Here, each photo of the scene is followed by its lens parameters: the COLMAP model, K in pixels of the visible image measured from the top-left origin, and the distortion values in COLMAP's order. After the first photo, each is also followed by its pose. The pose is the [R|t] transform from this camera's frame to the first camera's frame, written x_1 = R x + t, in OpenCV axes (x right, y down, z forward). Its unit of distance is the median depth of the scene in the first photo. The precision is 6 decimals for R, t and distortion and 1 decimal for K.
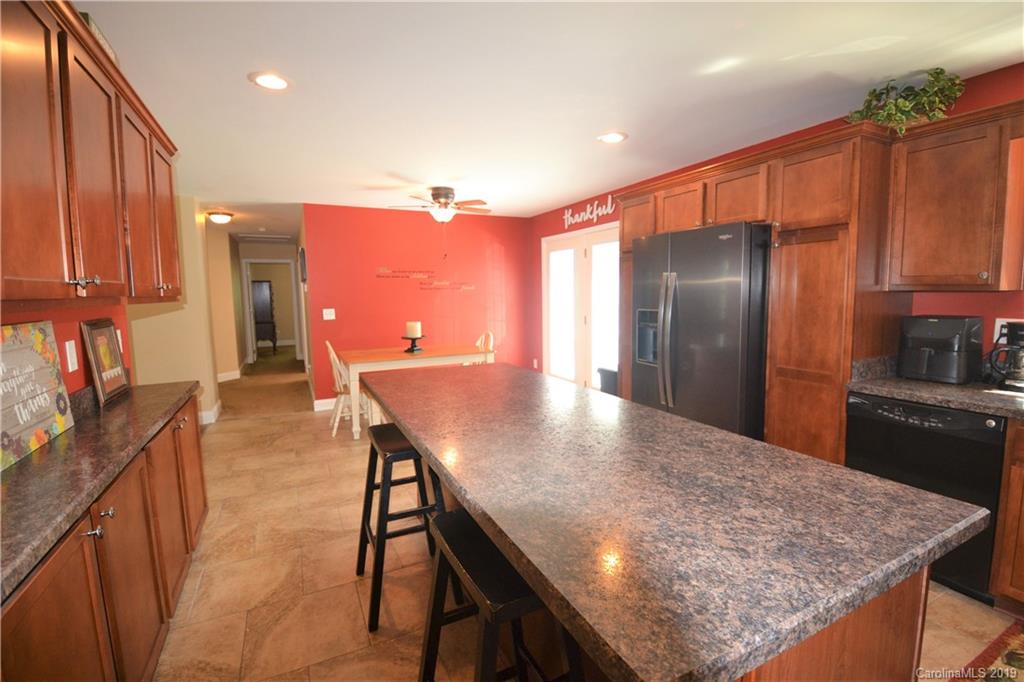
lens RADIAL K [[459.5, 0, 515.4], [0, 459.5, 338.2], [0, 0, 1]] dist [-0.011058, -0.009841]
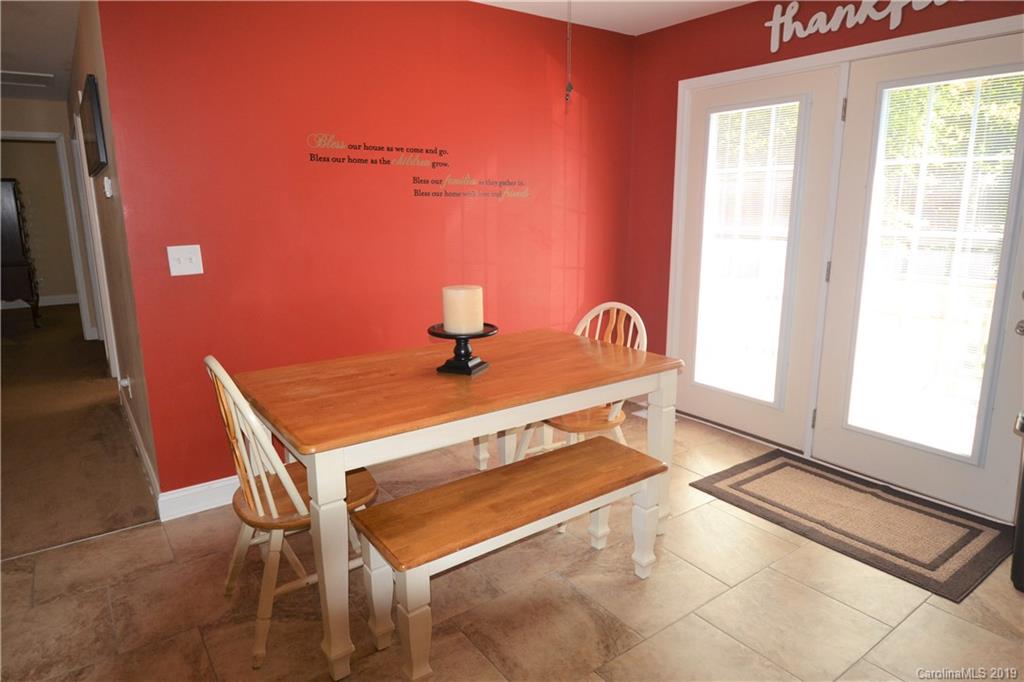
lens RADIAL K [[622.2, 0, 513.0], [0, 622.2, 342.1], [0, 0, 1]] dist [-0.008429, -0.006027]
pose [[0.986039, -0.025360, 0.164575, -0.225446], [0.006750, 0.993610, 0.112667, -0.040370], [-0.166381, -0.109983, 0.979909, 0.454160]]
